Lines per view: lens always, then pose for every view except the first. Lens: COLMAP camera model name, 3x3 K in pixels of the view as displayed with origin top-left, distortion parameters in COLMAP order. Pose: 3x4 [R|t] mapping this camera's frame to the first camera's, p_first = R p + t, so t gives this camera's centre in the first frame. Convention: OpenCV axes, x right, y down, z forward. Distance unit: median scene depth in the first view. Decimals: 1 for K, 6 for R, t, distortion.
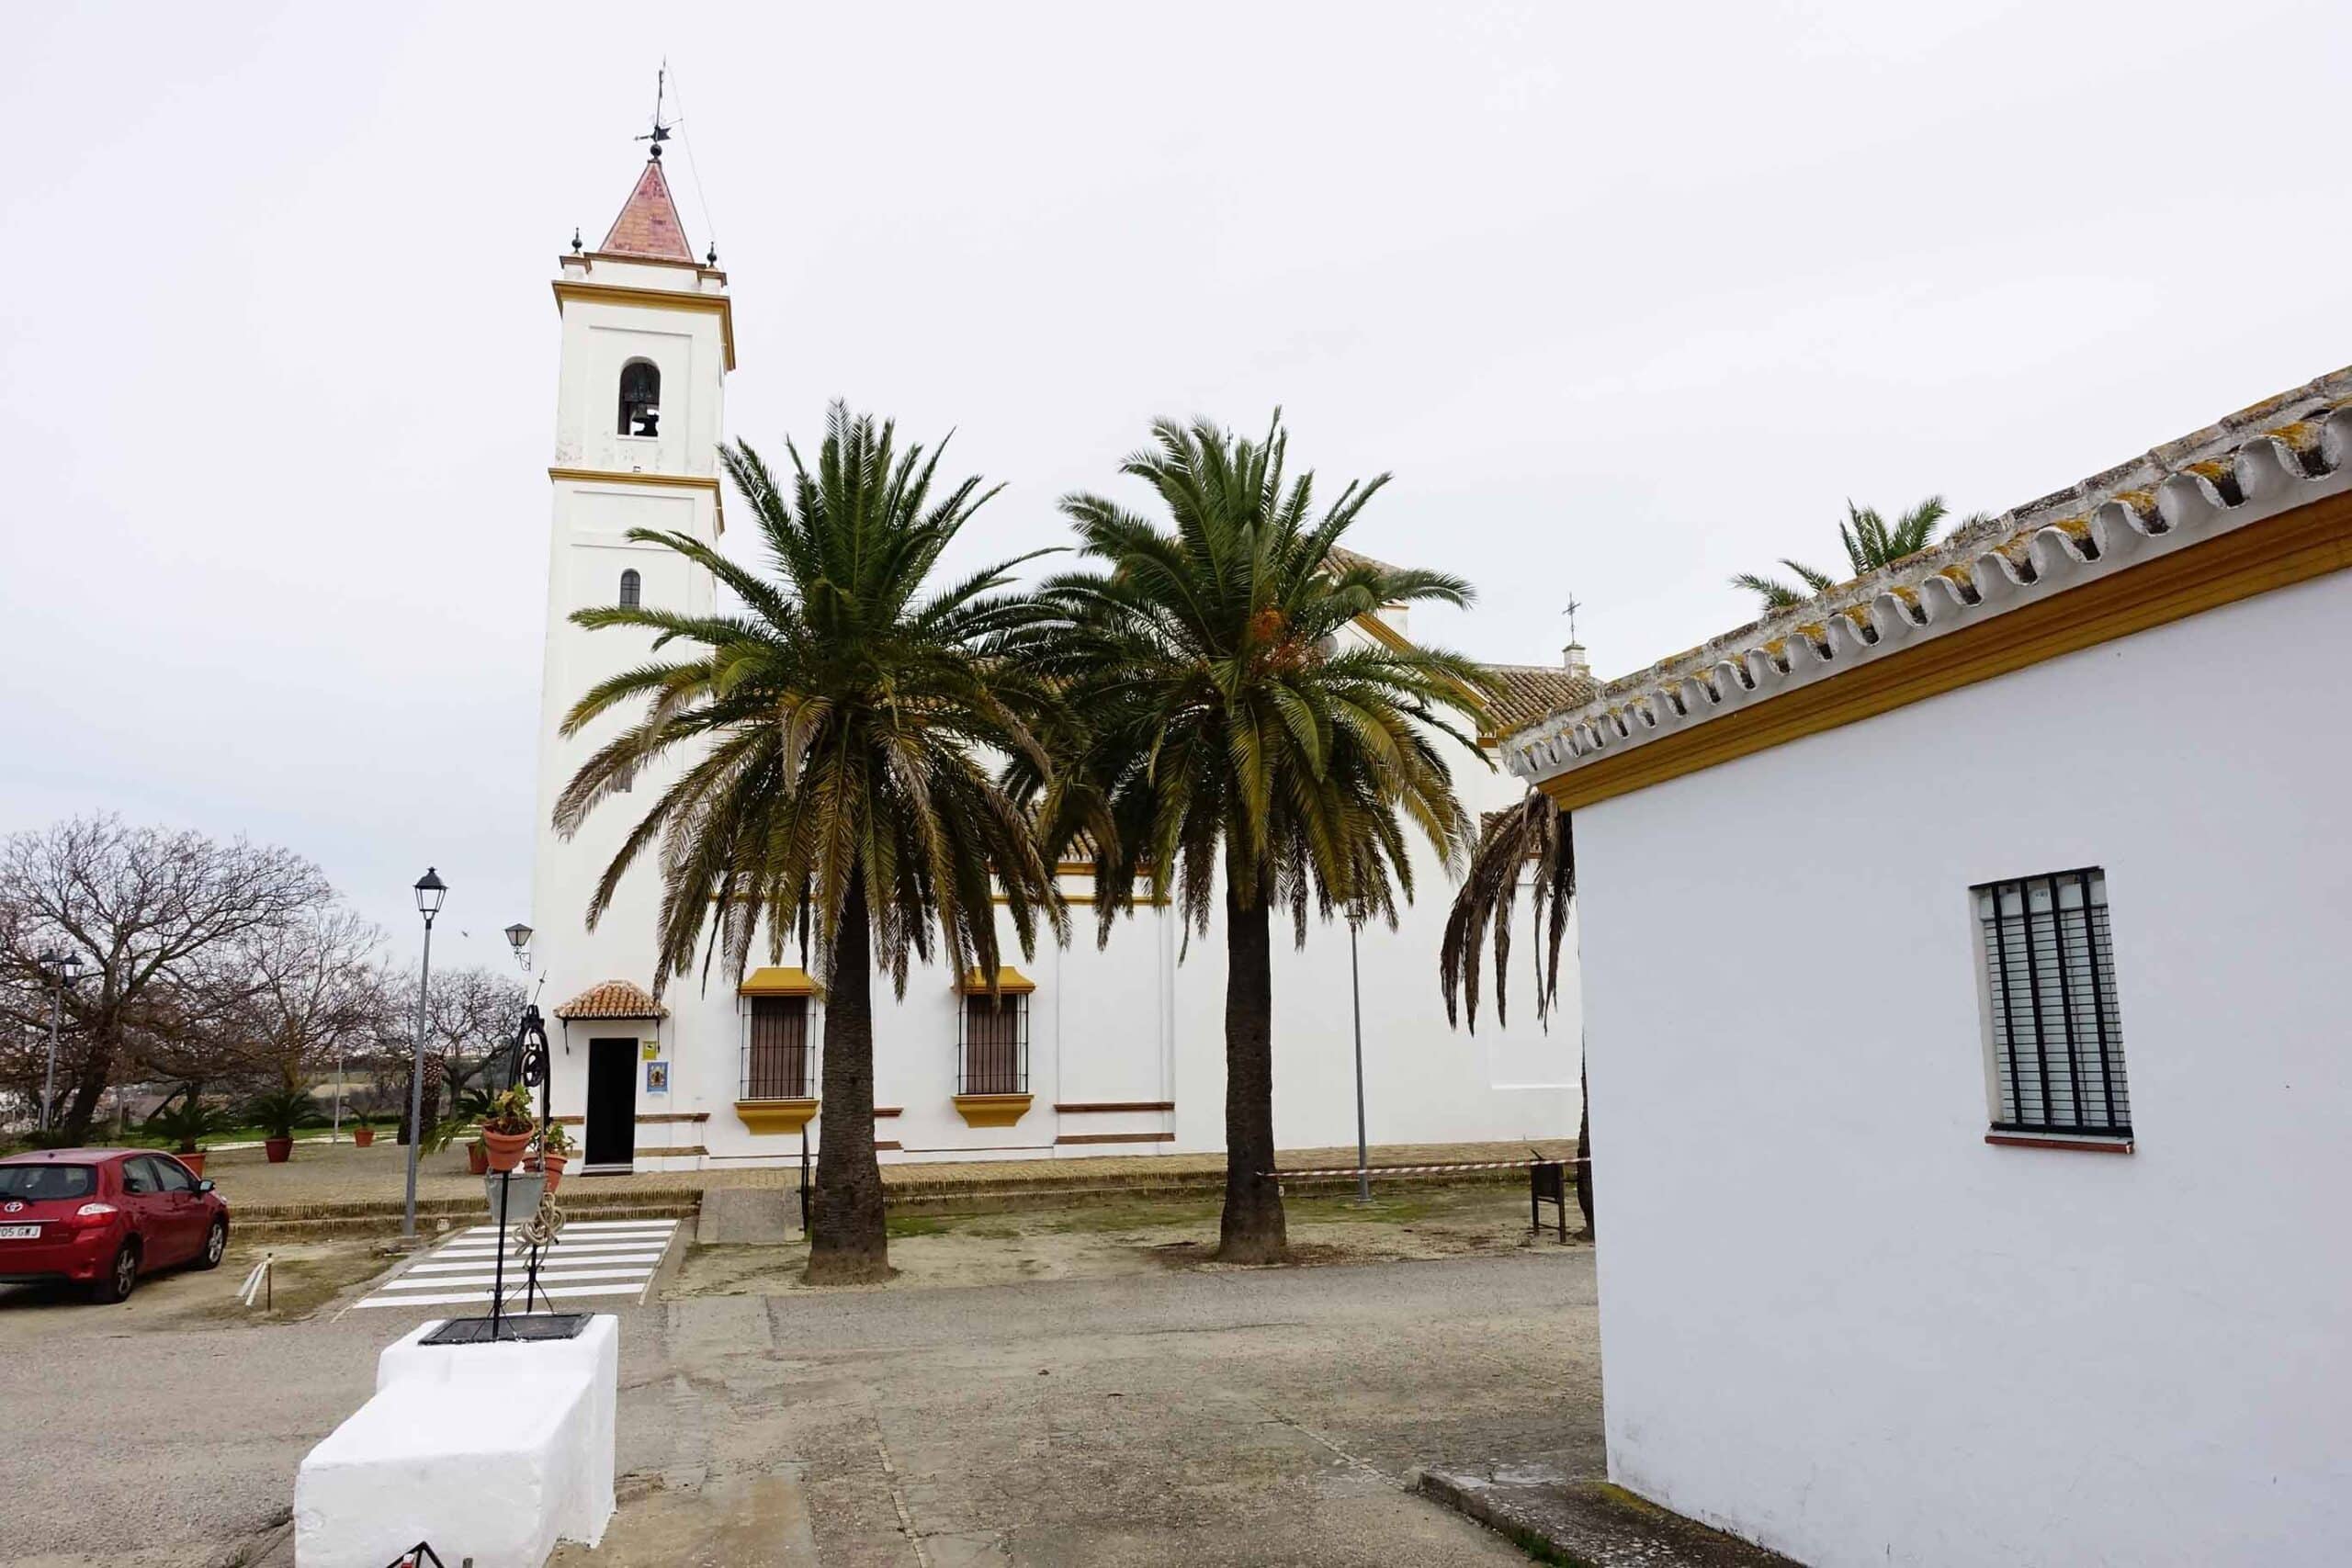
lens RADIAL K [[1603.3, 0, 1181.3], [0, 1603.3, 796.7], [0, 0, 1]] dist [-0.001122, -0.002136]
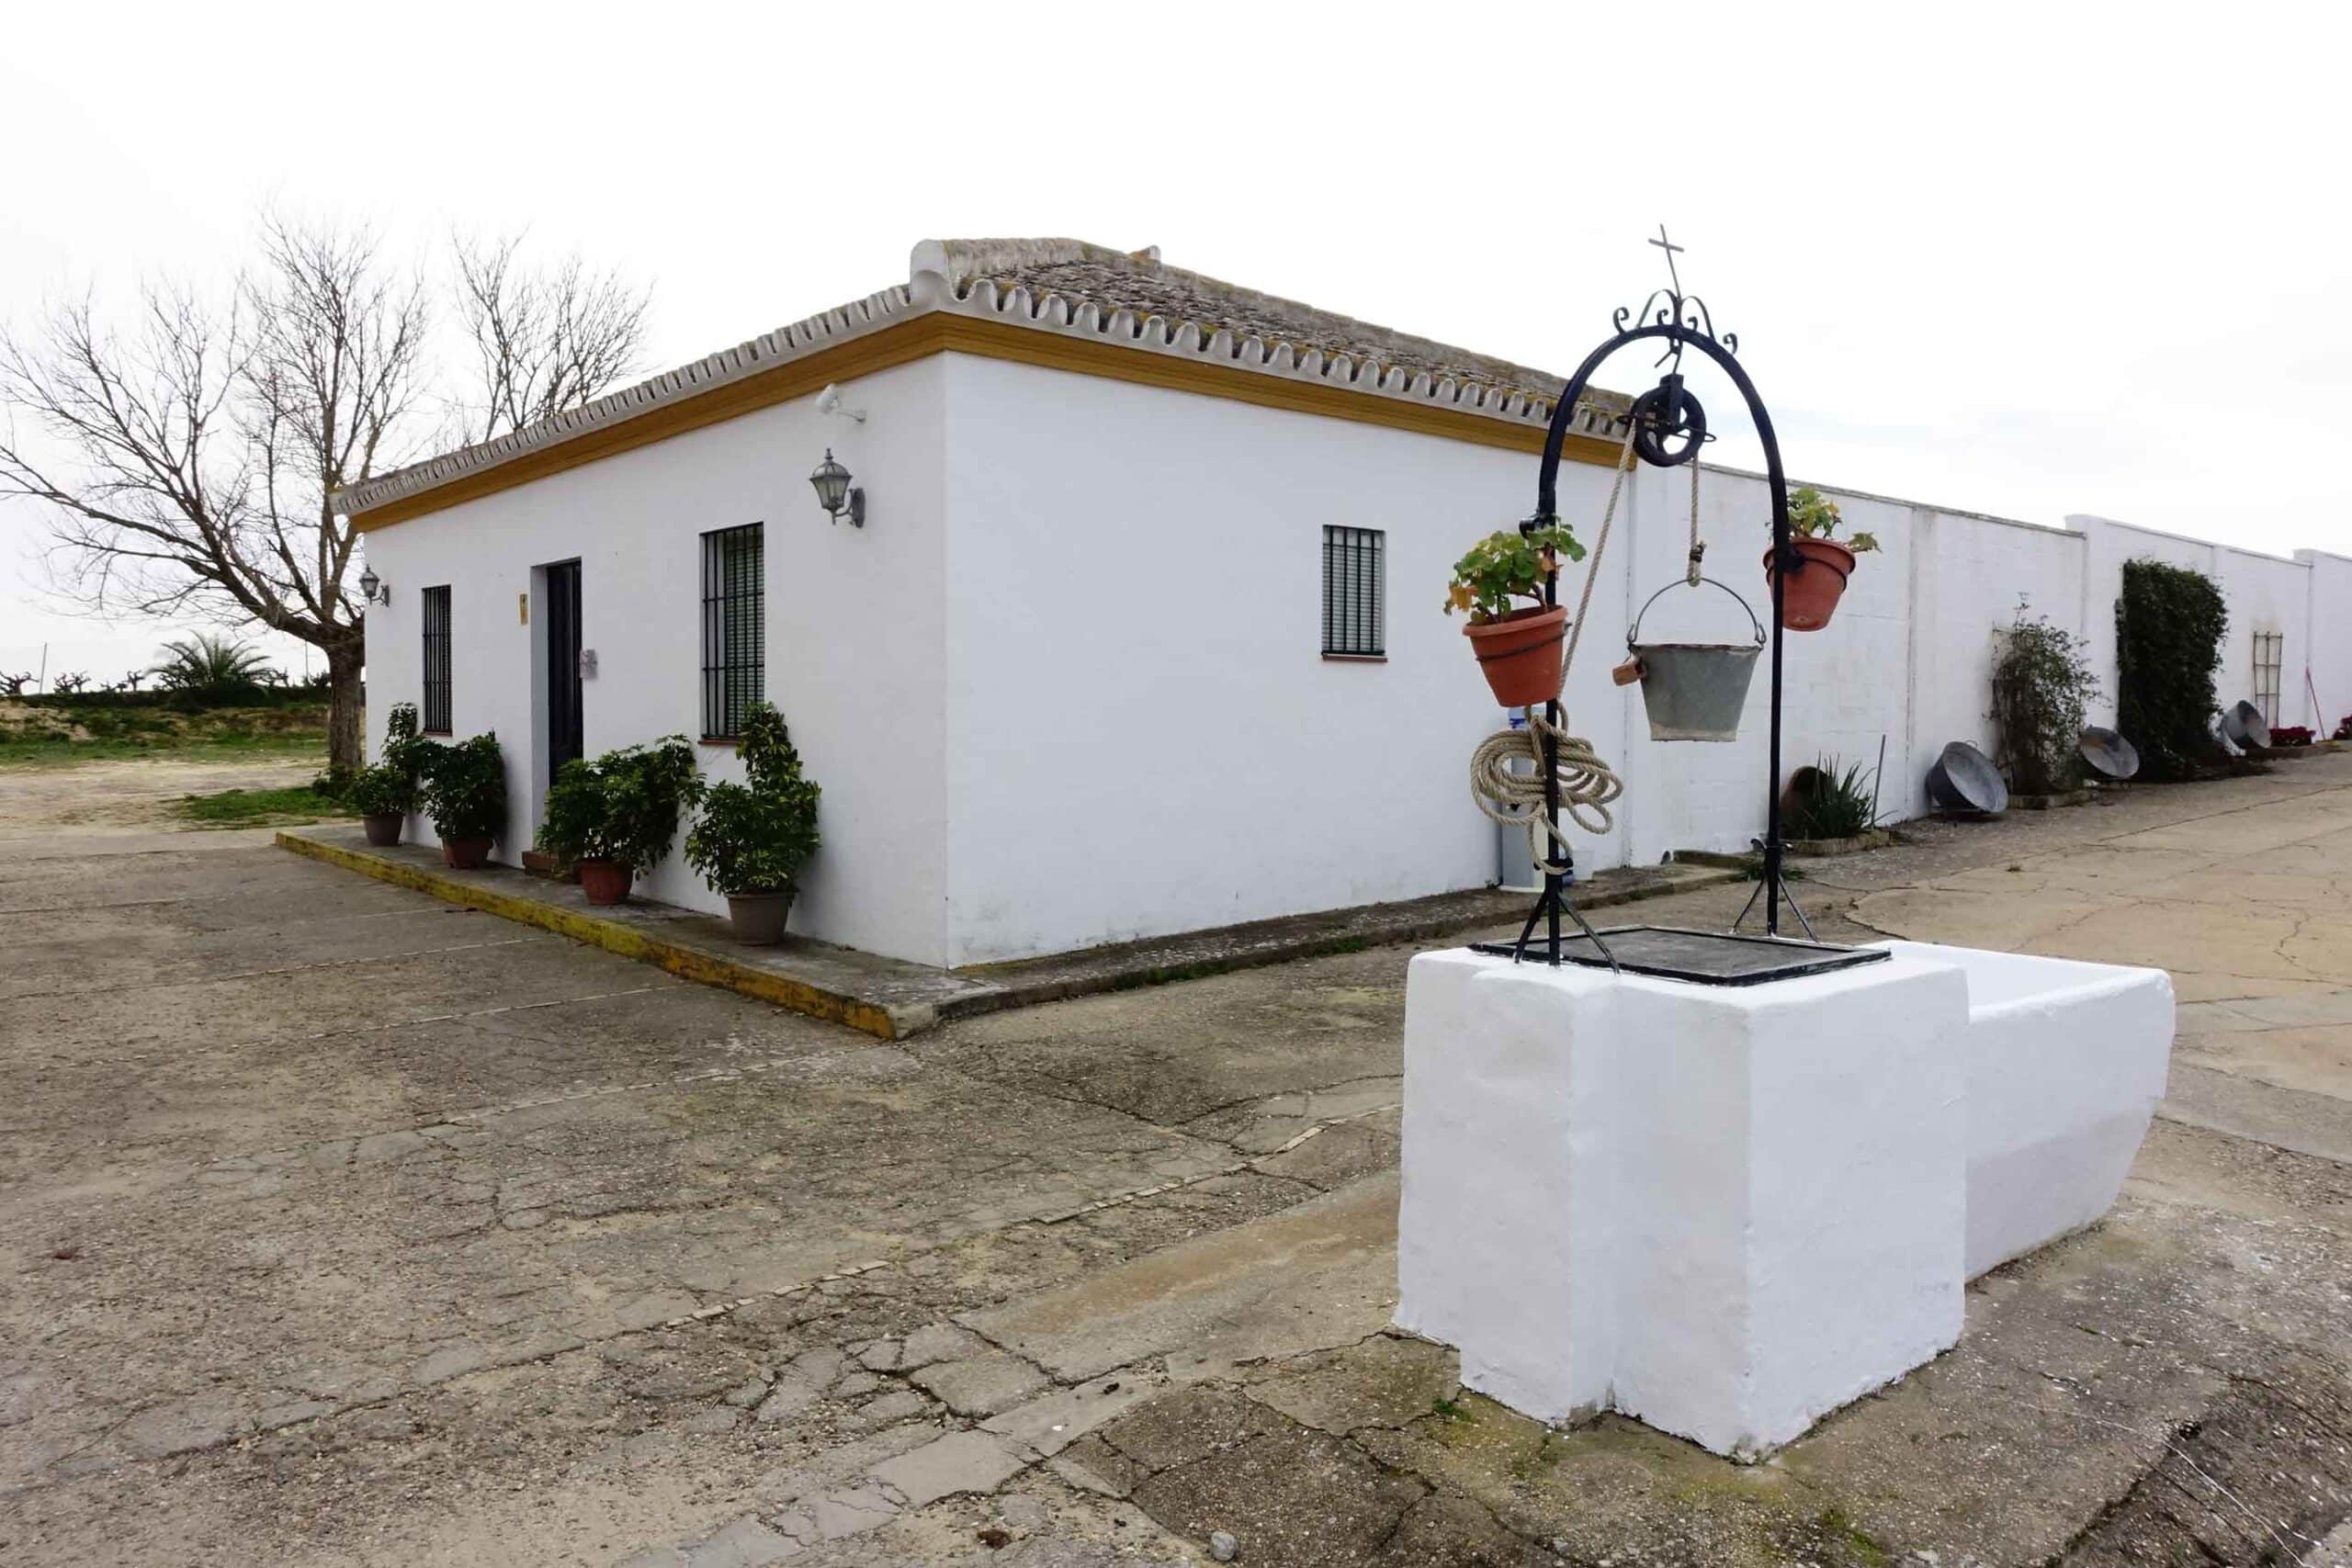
lens RADIAL K [[1603.3, 0, 1176.4], [0, 1603.3, 783.9], [0, 0, 1]] dist [-0.001122, -0.002136]
pose [[-0.445900, -0.022595, 0.894797, -1.132665], [-0.142930, 0.988651, -0.046260, 0.475816], [-0.883597, -0.148521, -0.444069, 1.977954]]
